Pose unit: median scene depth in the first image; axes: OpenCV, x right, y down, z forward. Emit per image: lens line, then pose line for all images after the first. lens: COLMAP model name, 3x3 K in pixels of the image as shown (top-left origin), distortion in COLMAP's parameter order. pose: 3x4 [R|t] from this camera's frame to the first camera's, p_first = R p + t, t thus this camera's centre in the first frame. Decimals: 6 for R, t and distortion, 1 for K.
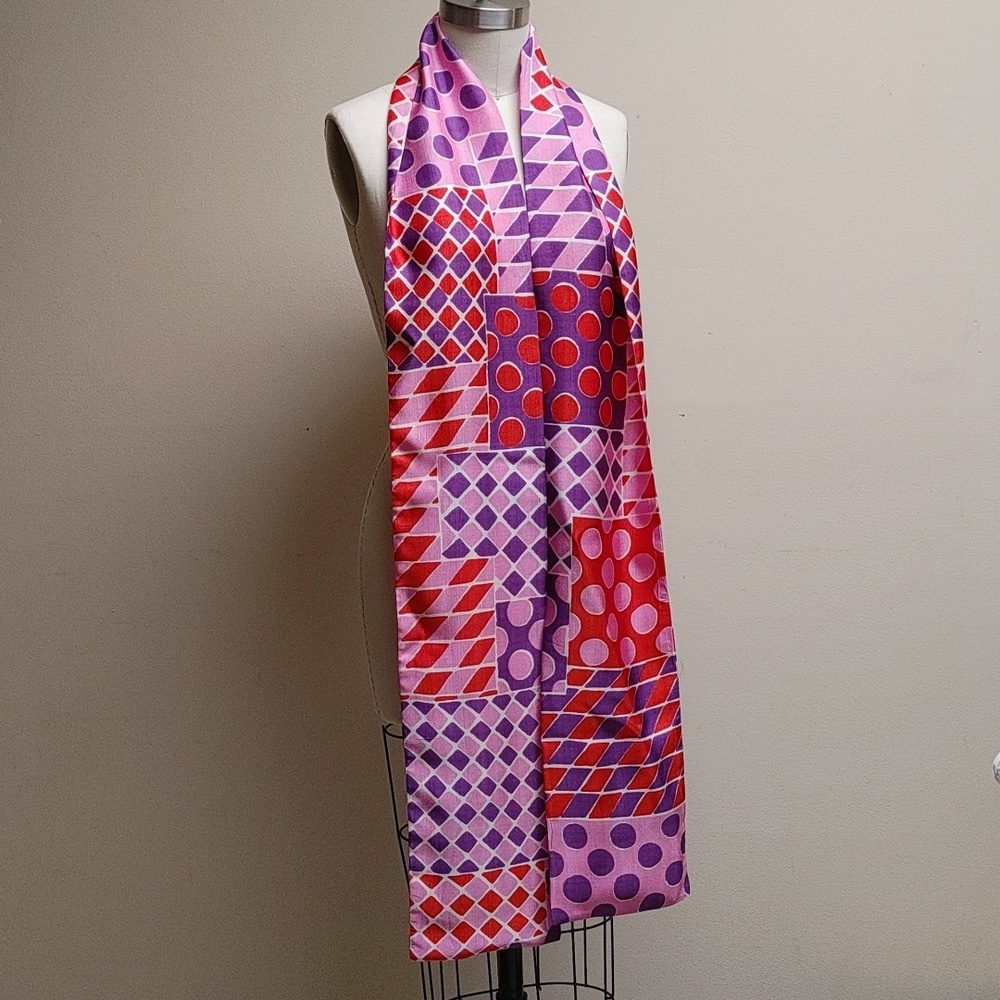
lens RADIAL K [[1857.8, 0, 480.2], [0, 1857.8, 492.8], [0, 0, 1]] dist [0.025534, 0.000000]
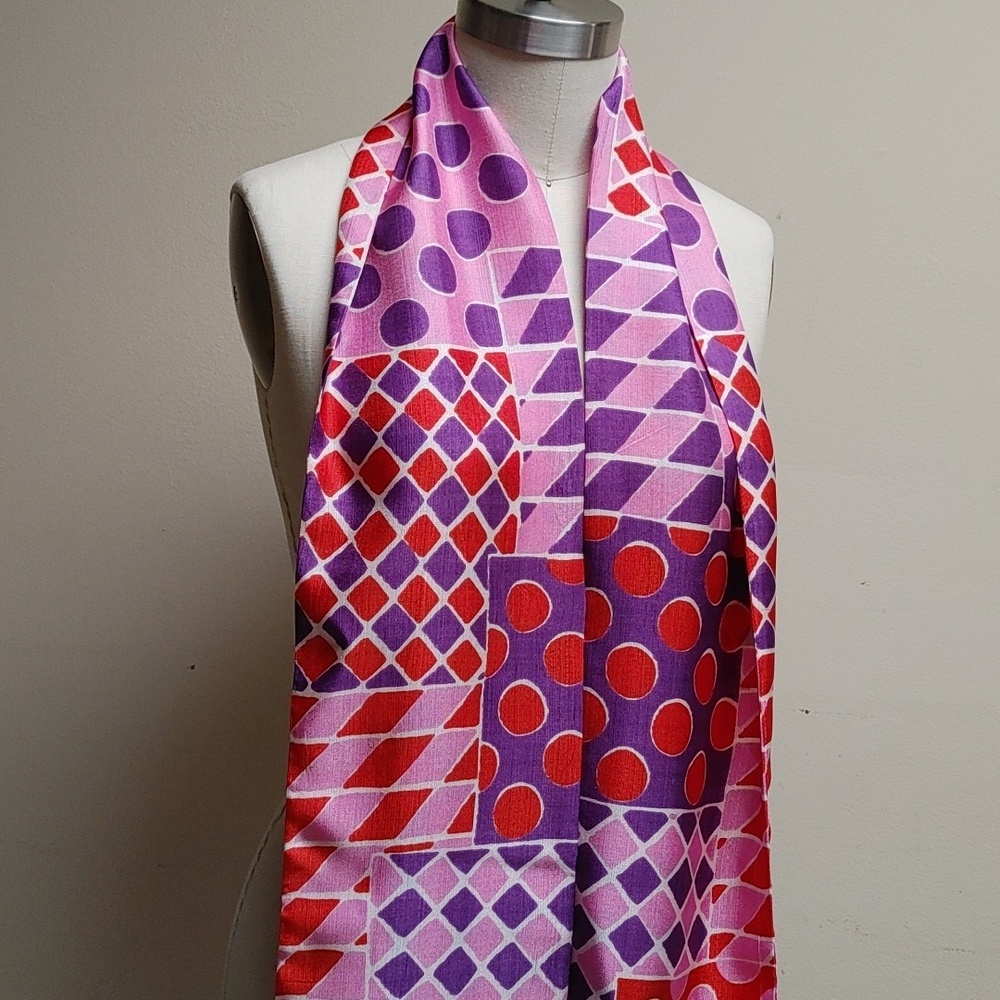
lens RADIAL K [[1857.8, 0, 525.3], [0, 1857.8, 464.1], [0, 0, 1]] dist [0.025534, 0.000000]
pose [[0.995797, 0.090569, 0.013614, 0.002654], [-0.090435, 0.995851, -0.010152, -0.126344], [-0.014477, 0.008878, 0.999856, 0.465357]]
